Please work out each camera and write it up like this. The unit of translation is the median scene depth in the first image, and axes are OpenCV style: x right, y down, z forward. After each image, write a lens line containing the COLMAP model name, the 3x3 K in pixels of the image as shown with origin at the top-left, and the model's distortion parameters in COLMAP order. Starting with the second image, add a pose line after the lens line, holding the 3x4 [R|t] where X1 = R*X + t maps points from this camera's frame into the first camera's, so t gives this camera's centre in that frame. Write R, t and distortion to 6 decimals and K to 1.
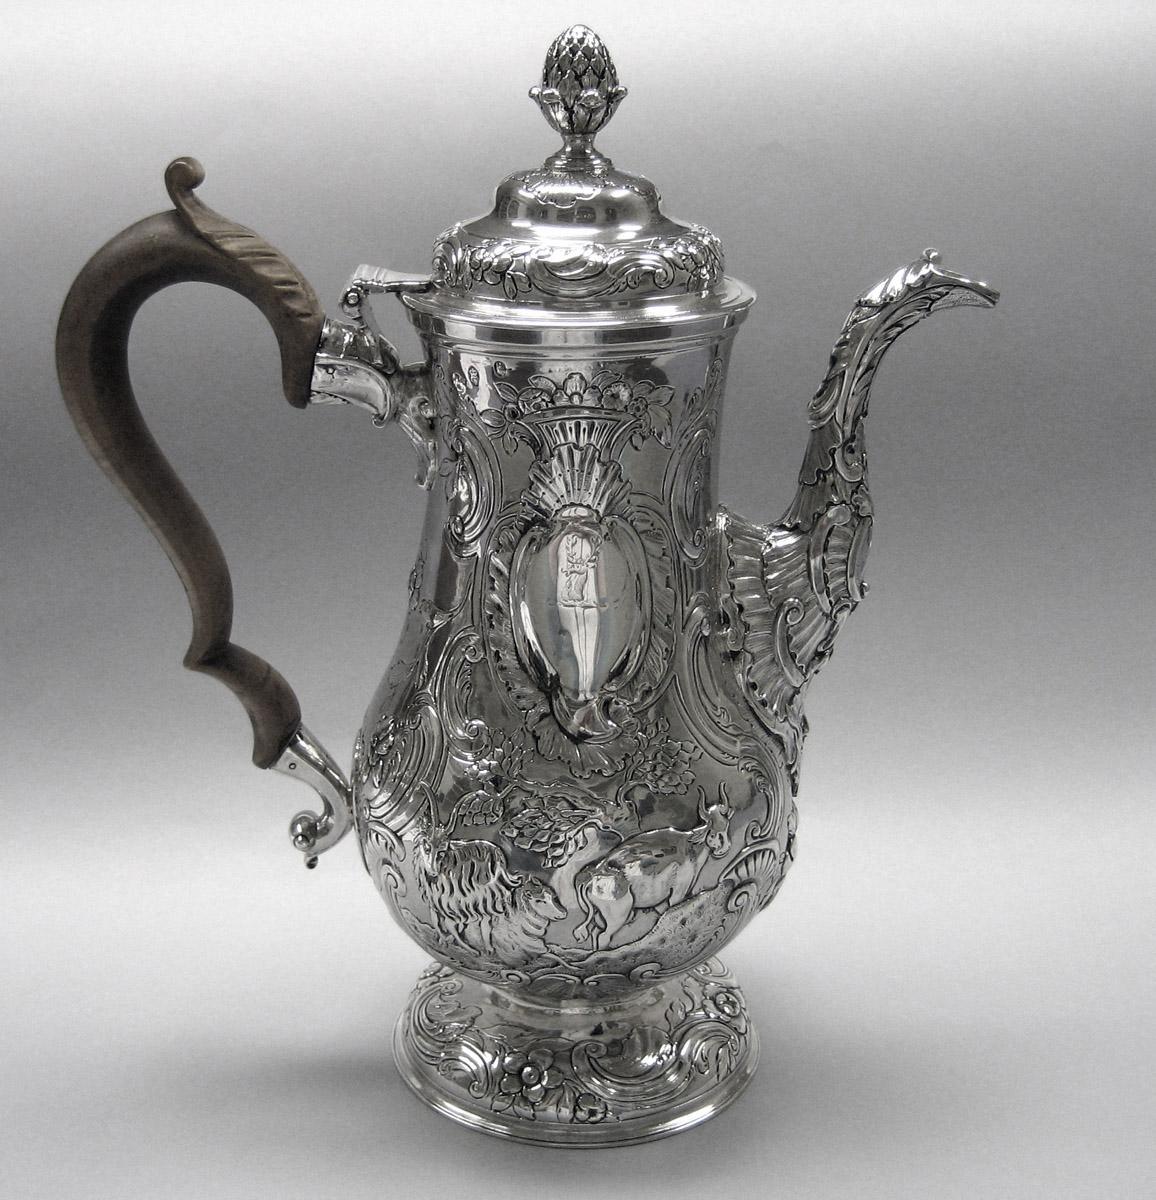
lens RADIAL K [[1542.5, 0, 575.7], [0, 1542.5, 599.2], [0, 0, 1]] dist [0.040301, 0.000000]
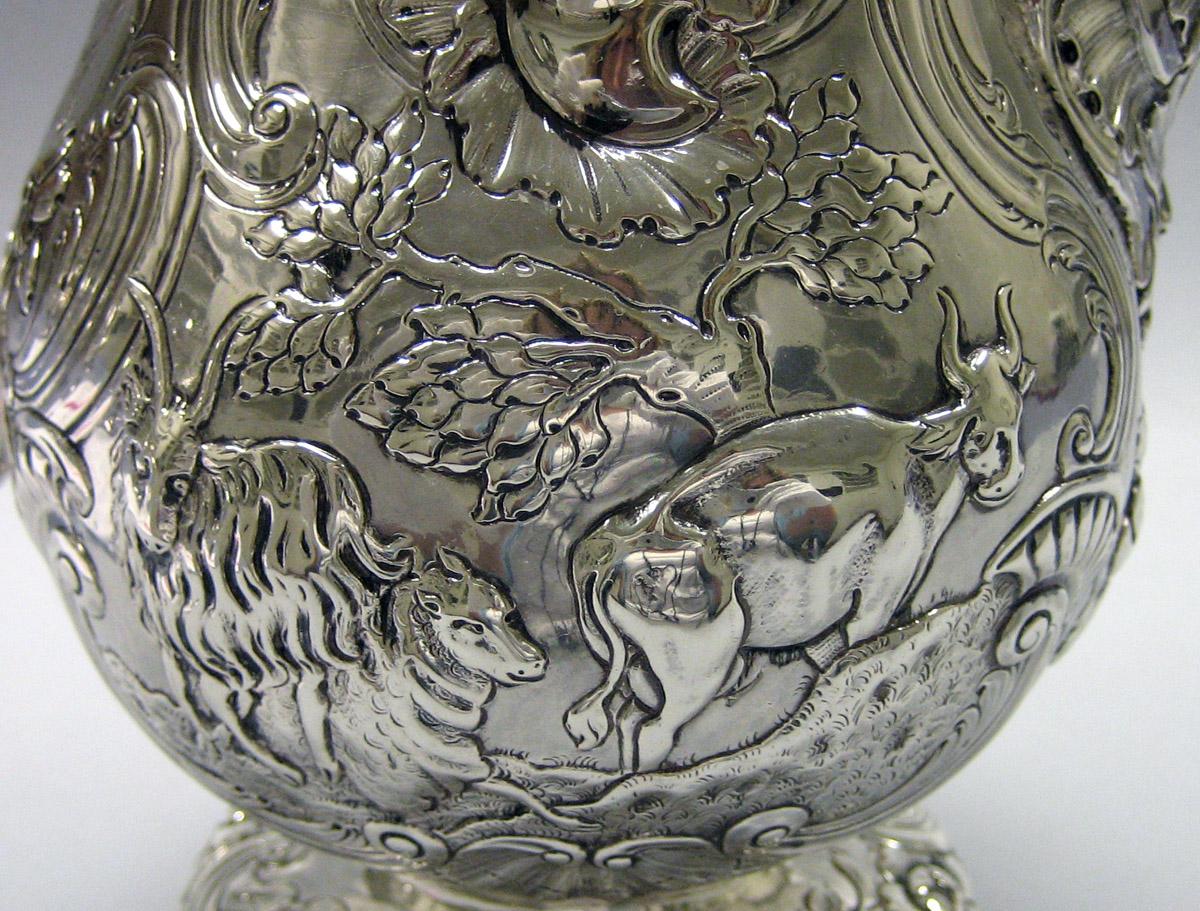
lens RADIAL K [[1304.7, 0, 603.0], [0, 1304.7, 456.2], [0, 0, 1]] dist [-0.025464, 0.000000]
pose [[0.999944, 0.009271, 0.005089, 0.004694], [-0.009287, 0.999952, 0.003133, 0.155647], [-0.005060, -0.003180, 0.999982, 0.708835]]
